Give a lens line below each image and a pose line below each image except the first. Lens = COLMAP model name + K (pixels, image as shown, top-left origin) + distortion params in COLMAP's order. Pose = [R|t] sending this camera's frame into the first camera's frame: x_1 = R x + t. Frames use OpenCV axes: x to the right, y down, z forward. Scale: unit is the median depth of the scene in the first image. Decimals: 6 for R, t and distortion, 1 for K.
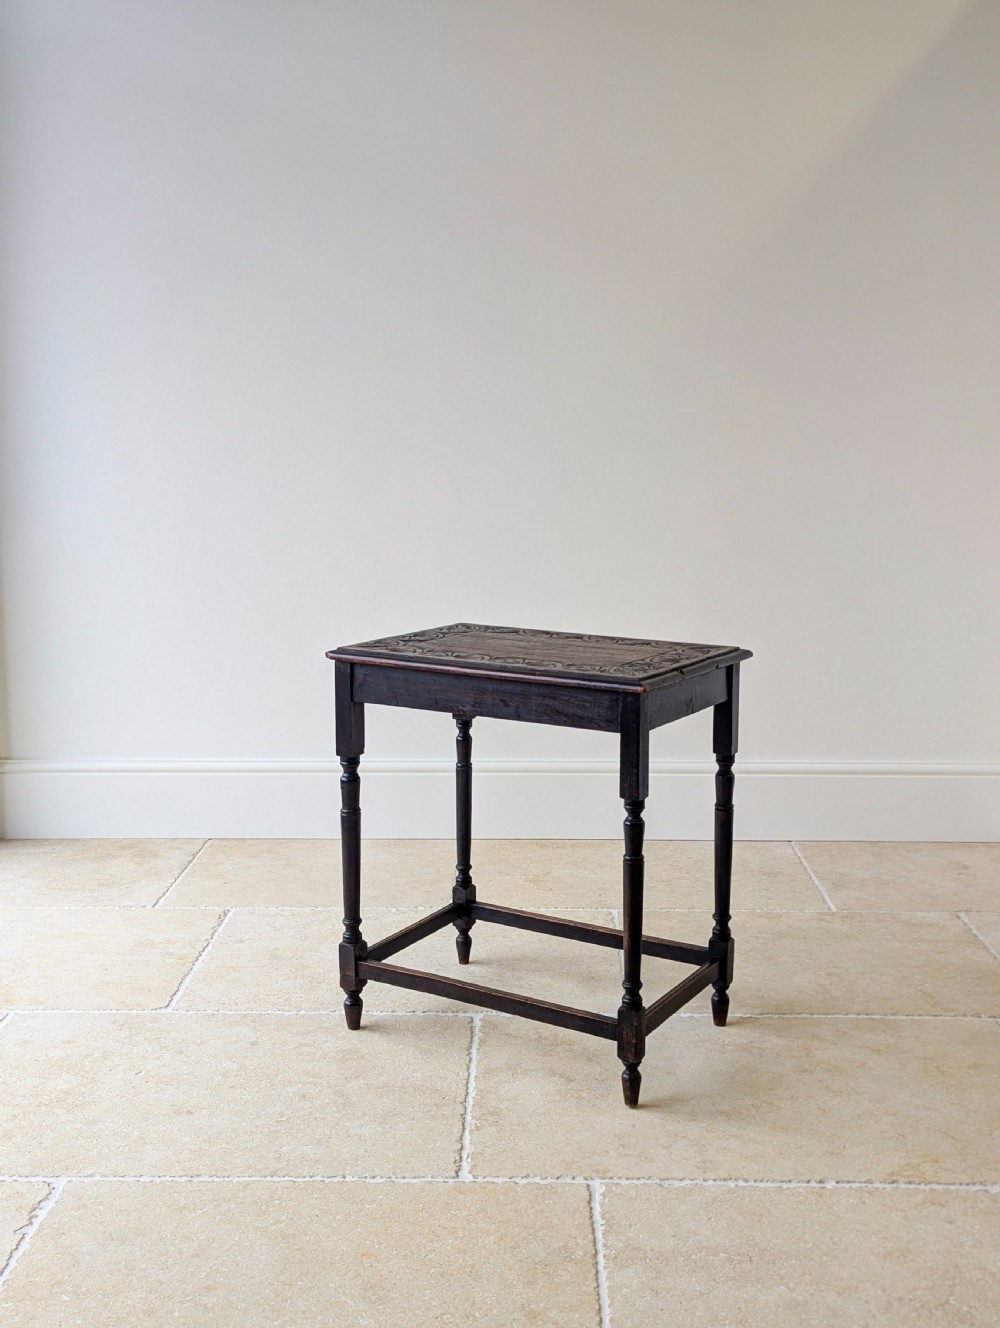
lens RADIAL K [[1446.4, 0, 489.1], [0, 1446.4, 664.1], [0, 0, 1]] dist [0.045268, 0.000000]
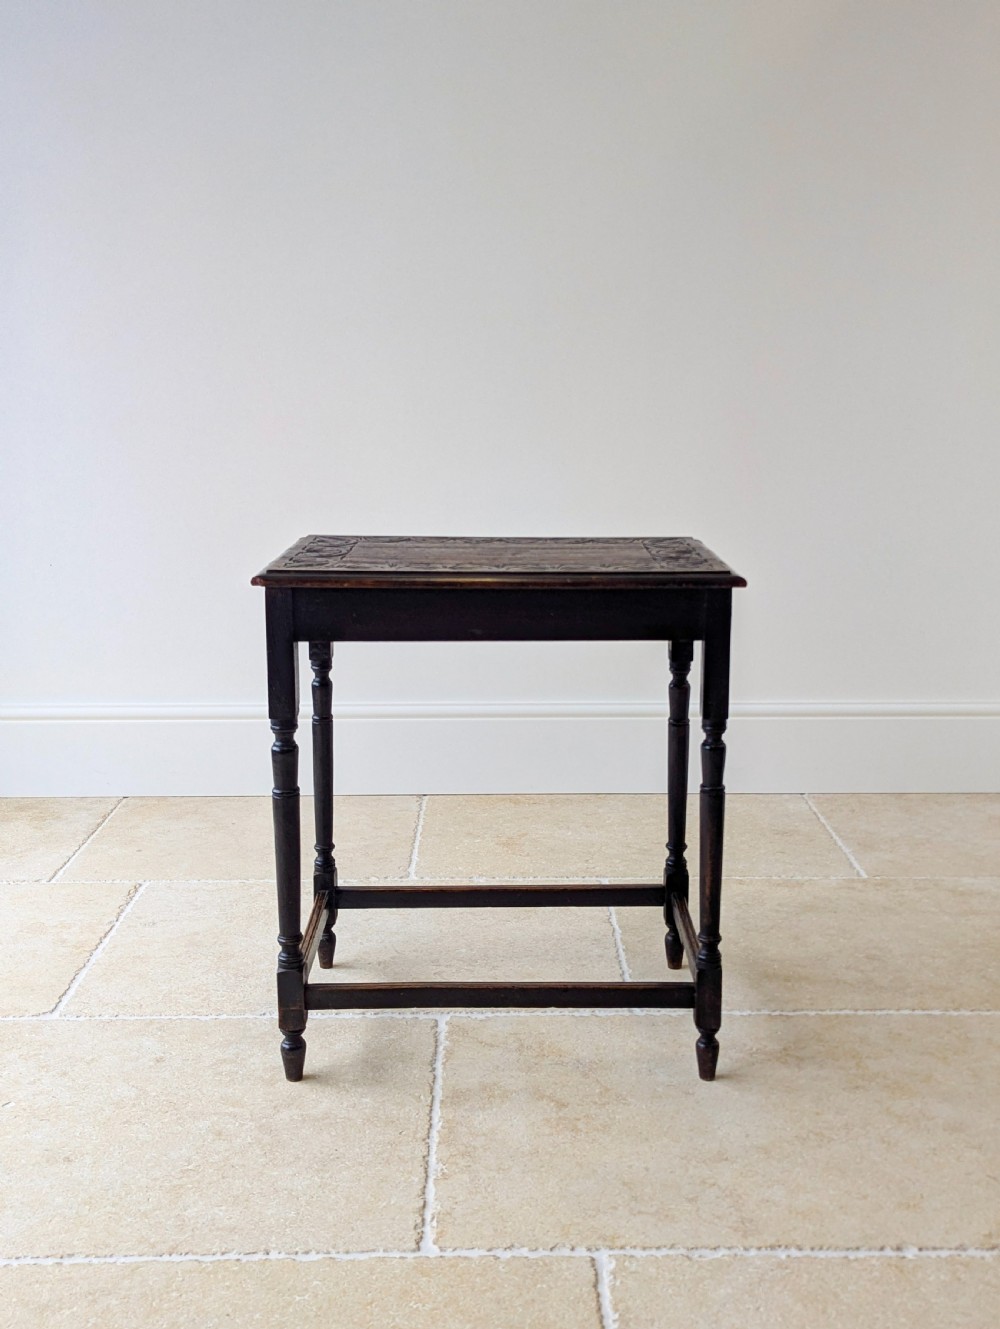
lens RADIAL K [[1447.5, 0, 488.9], [0, 1447.5, 664.9], [0, 0, 1]] dist [0.045268, 0.000000]
pose [[0.999589, -0.006001, 0.028026, -0.004191], [0.004975, 0.999319, 0.036552, 0.019730], [-0.028227, -0.036398, 0.998939, 0.222456]]
